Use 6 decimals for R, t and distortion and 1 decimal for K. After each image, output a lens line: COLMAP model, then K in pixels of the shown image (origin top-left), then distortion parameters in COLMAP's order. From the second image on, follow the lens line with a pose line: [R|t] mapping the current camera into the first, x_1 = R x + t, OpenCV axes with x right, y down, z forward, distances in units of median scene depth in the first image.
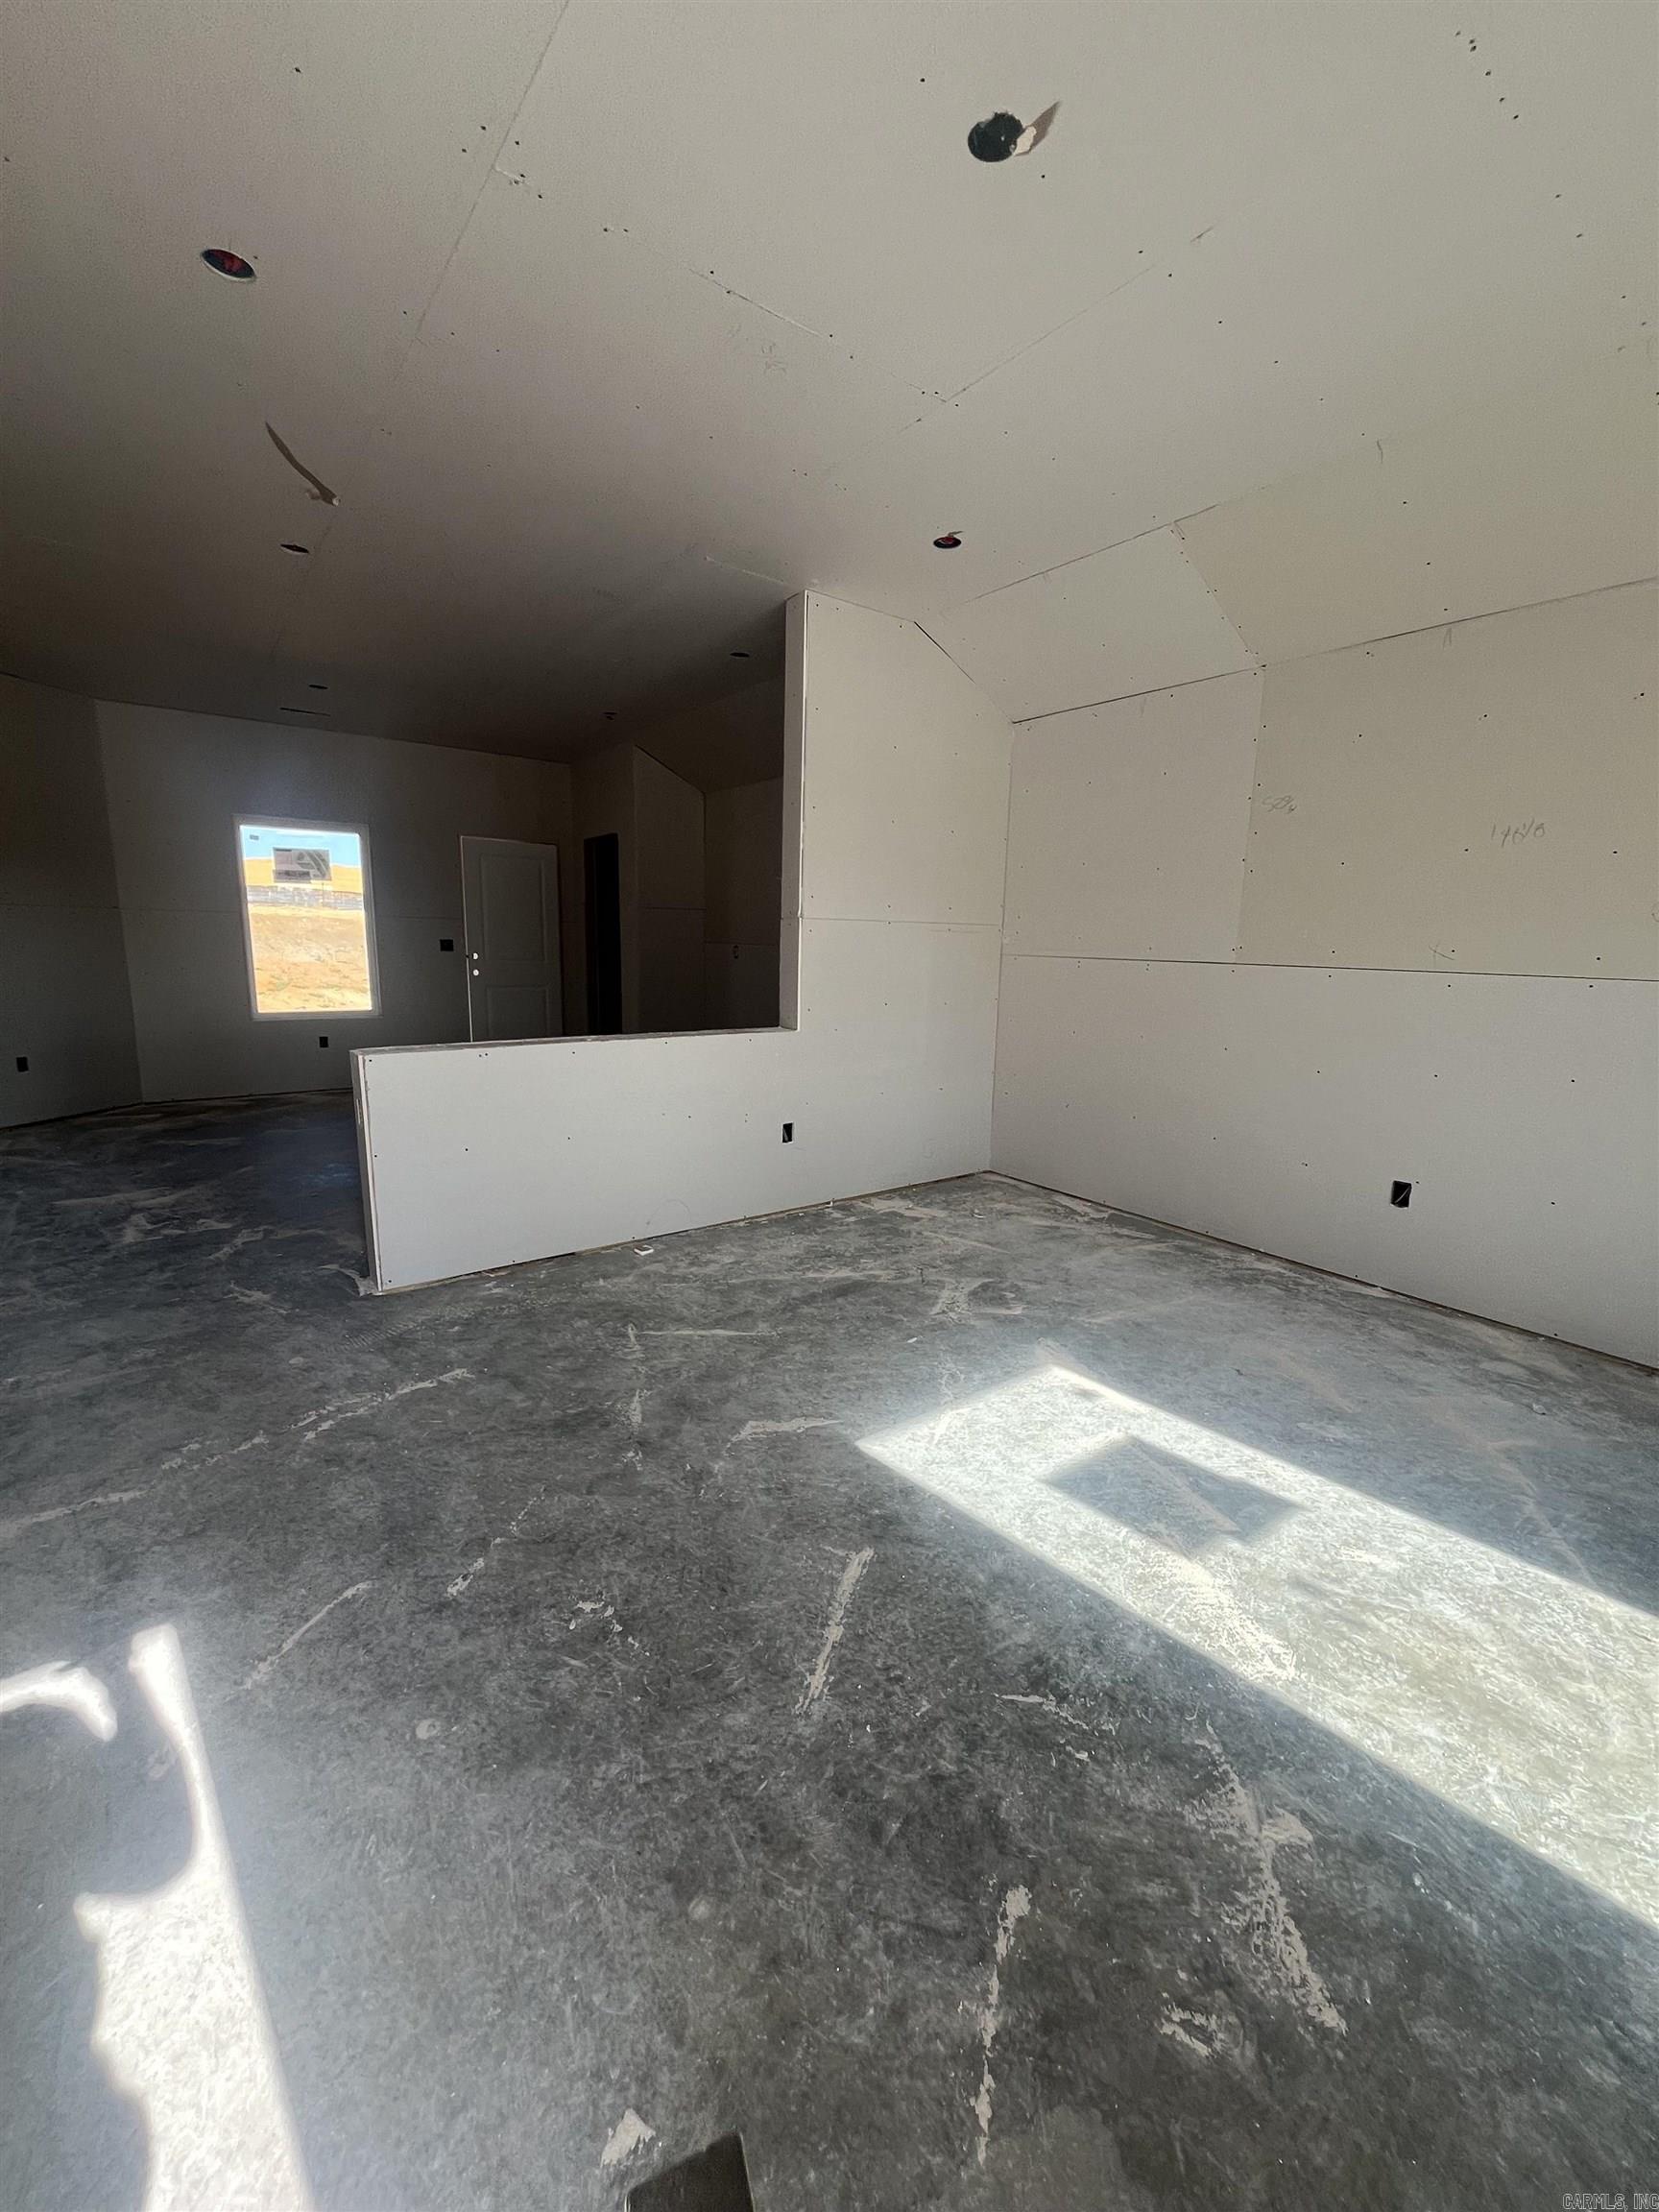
lens RADIAL K [[892.5, 0, 829.5], [0, 892.5, 1106.0], [0, 0, 1]] dist [-0.000327, 0.000007]
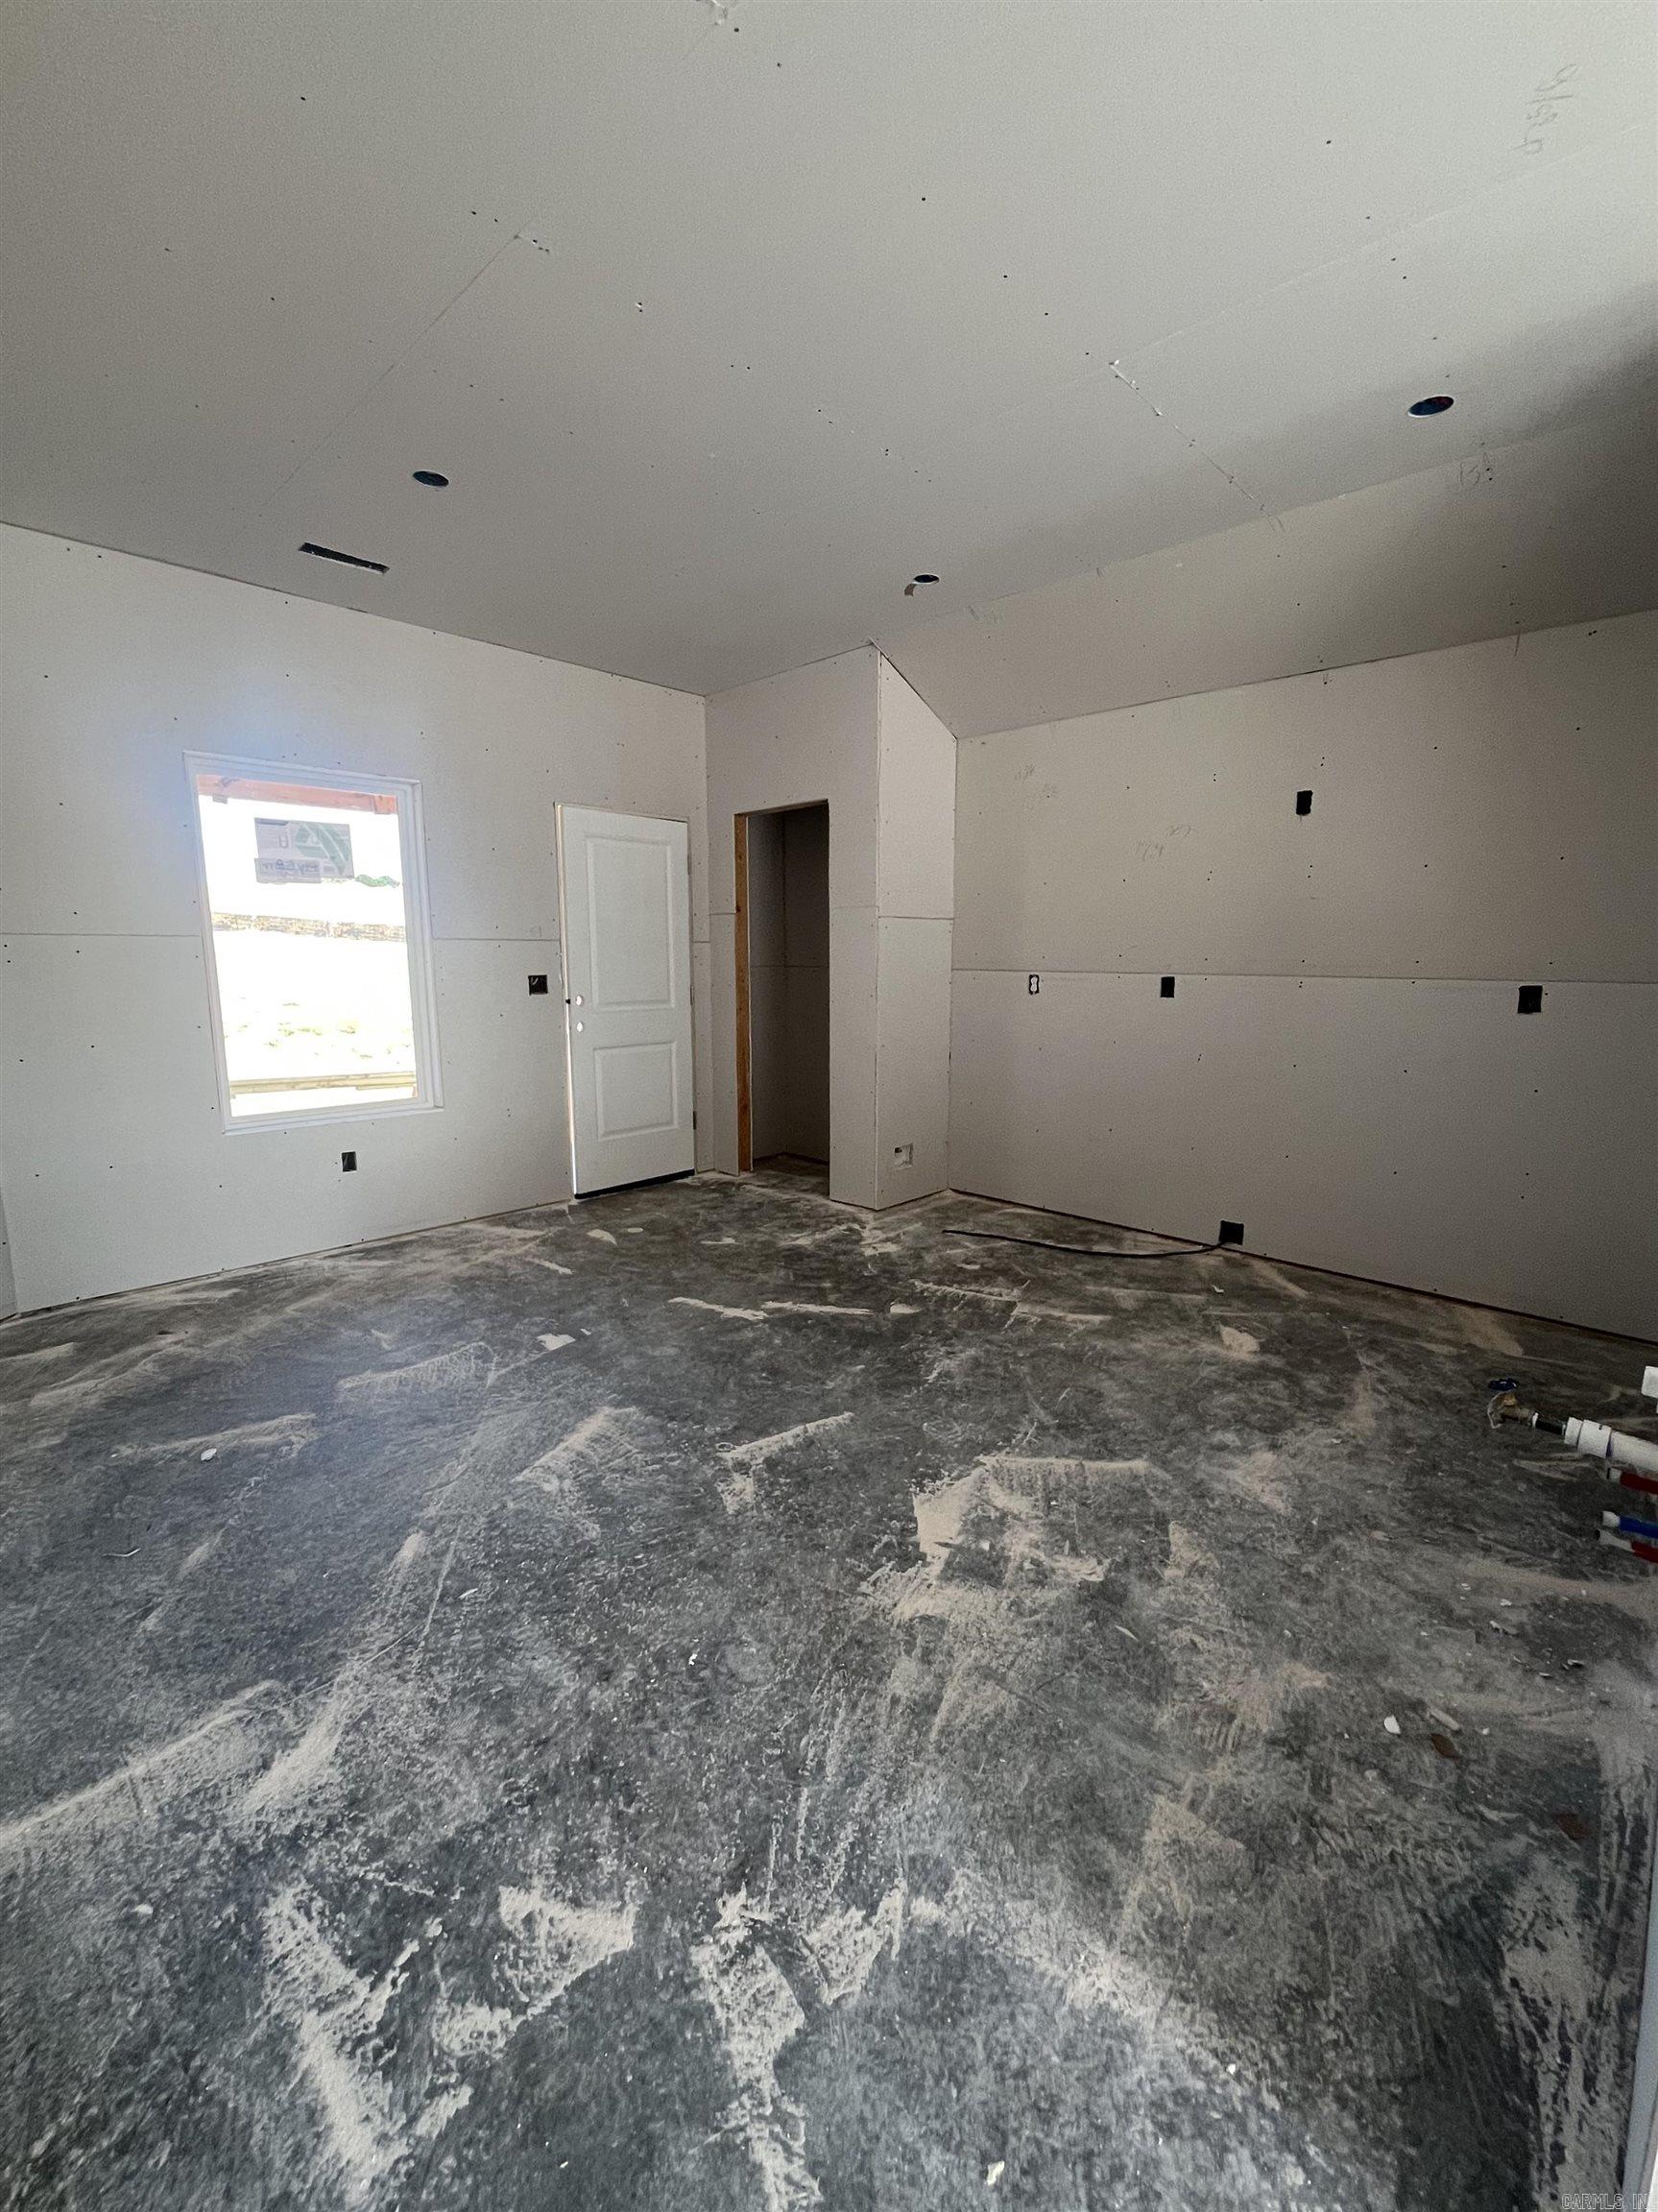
lens RADIAL K [[889.5, 0, 829.0], [0, 889.5, 1106.0], [0, 0, 1]] dist [0.029778, 0.000062]
pose [[0.981476, -0.051892, 0.184425, -0.609826], [0.049848, 0.998633, 0.015705, -0.164962], [-0.184988, -0.006221, 0.982721, 0.615838]]
